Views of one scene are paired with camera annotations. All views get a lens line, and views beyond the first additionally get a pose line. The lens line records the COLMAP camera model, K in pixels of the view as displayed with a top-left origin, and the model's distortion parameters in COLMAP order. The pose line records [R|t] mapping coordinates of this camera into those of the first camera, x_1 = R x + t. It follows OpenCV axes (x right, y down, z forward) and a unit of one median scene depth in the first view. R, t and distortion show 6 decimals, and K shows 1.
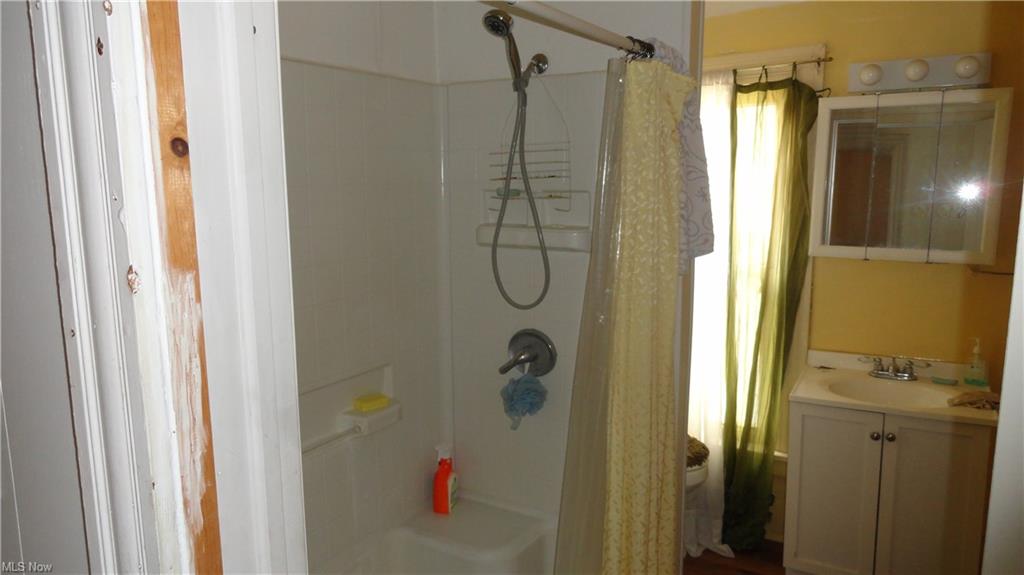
lens RADIAL K [[690.3, 0, 512.3], [0, 690.3, 289.5], [0, 0, 1]] dist [0.008006, 0.001973]
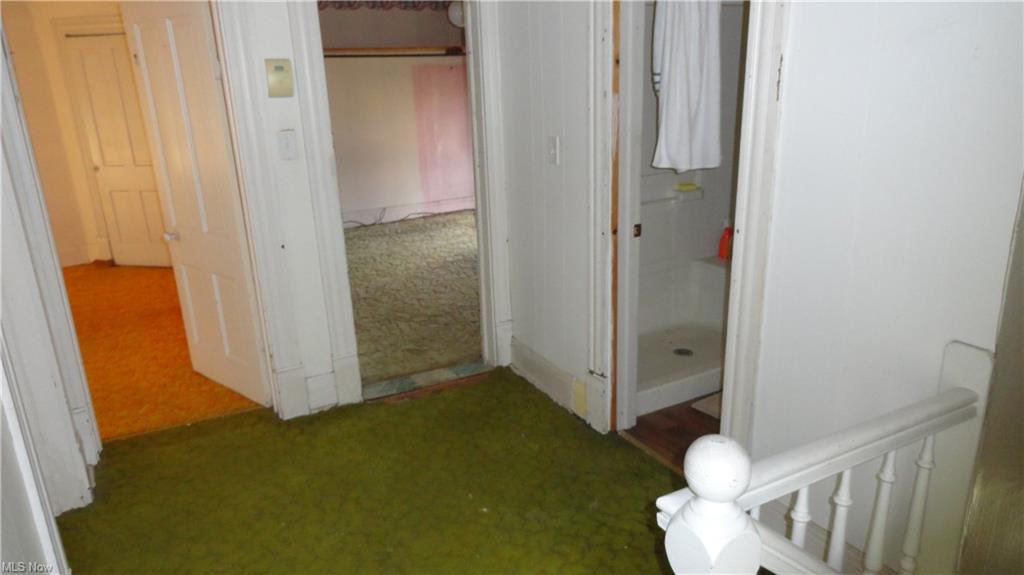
lens RADIAL K [[690.3, 0, 512.8], [0, 690.3, 288.7], [0, 0, 1]] dist [0.008006, 0.001973]
pose [[0.858284, 0.132519, -0.495770, 1.144327], [-0.052544, 0.983698, 0.171978, 0.427690], [0.510478, -0.121556, 0.851255, -2.842282]]
